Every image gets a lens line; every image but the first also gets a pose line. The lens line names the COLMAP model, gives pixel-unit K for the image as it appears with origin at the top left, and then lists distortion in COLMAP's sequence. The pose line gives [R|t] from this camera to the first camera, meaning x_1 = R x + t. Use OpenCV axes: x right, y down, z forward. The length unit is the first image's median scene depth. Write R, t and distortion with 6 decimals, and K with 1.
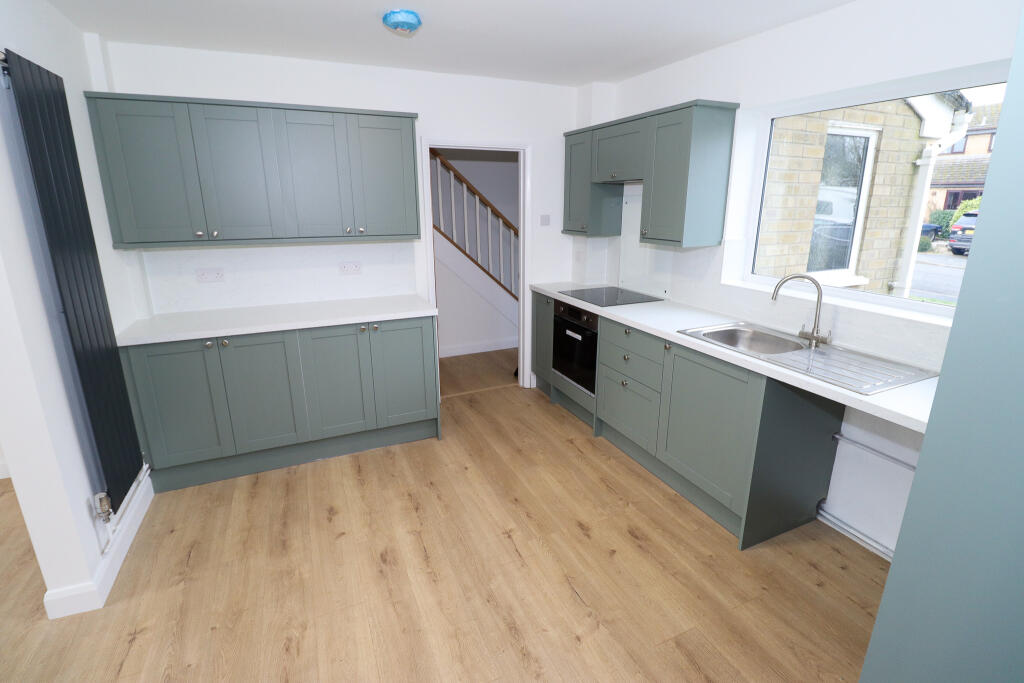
lens RADIAL K [[474.9, 0, 509.4], [0, 474.9, 335.8], [0, 0, 1]] dist [-0.007906, -0.002195]
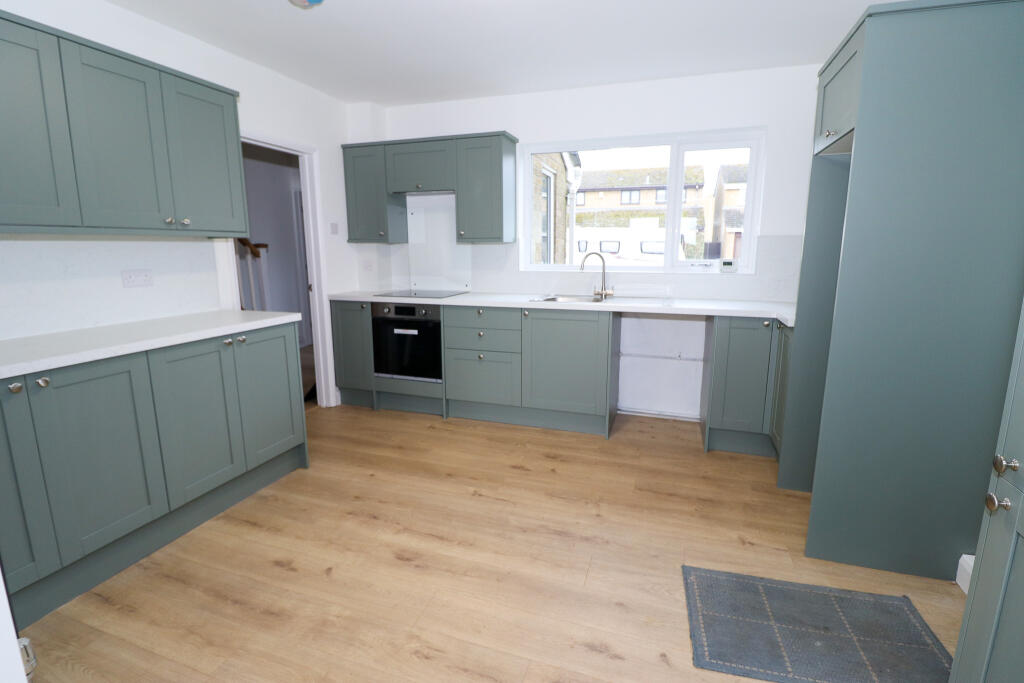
lens RADIAL K [[474.9, 0, 513.3], [0, 474.9, 337.3], [0, 0, 1]] dist [-0.007906, -0.002195]
pose [[0.678733, -0.135866, 0.721708, -0.561520], [0.199733, 0.979844, -0.003379, 0.075026], [-0.706702, 0.146442, 0.692190, 0.121999]]
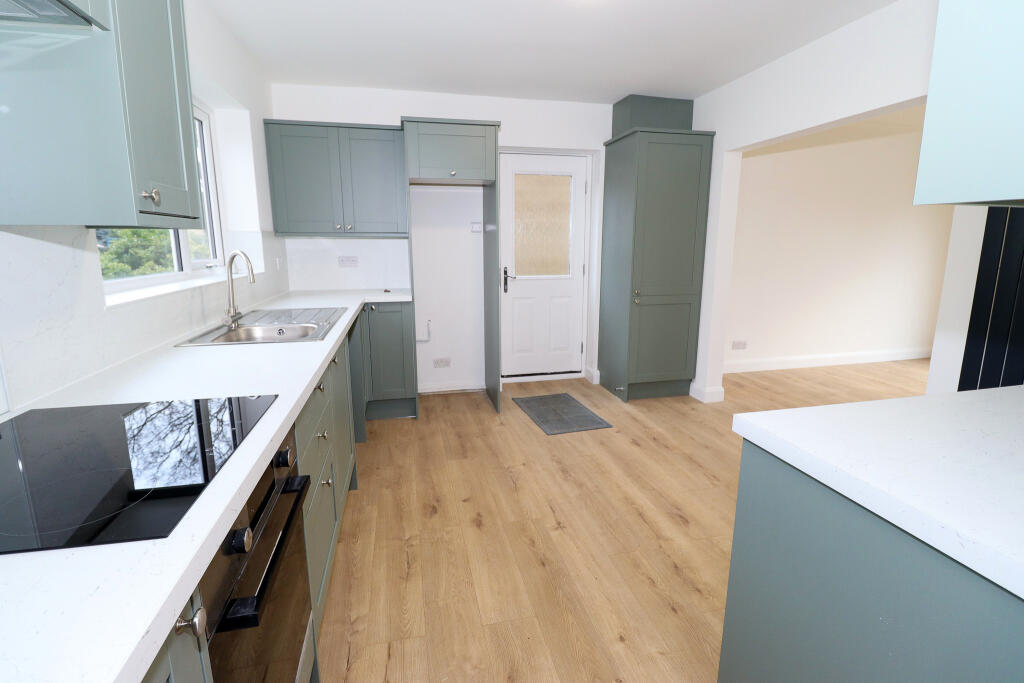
lens RADIAL K [[474.9, 0, 509.6], [0, 474.9, 334.2], [0, 0, 1]] dist [-0.007906, -0.002195]
pose [[-0.981245, -0.033676, 0.189798, -0.058846], [0.055152, 0.894412, 0.443831, -0.286696], [-0.184704, 0.445975, -0.875780, 1.393628]]
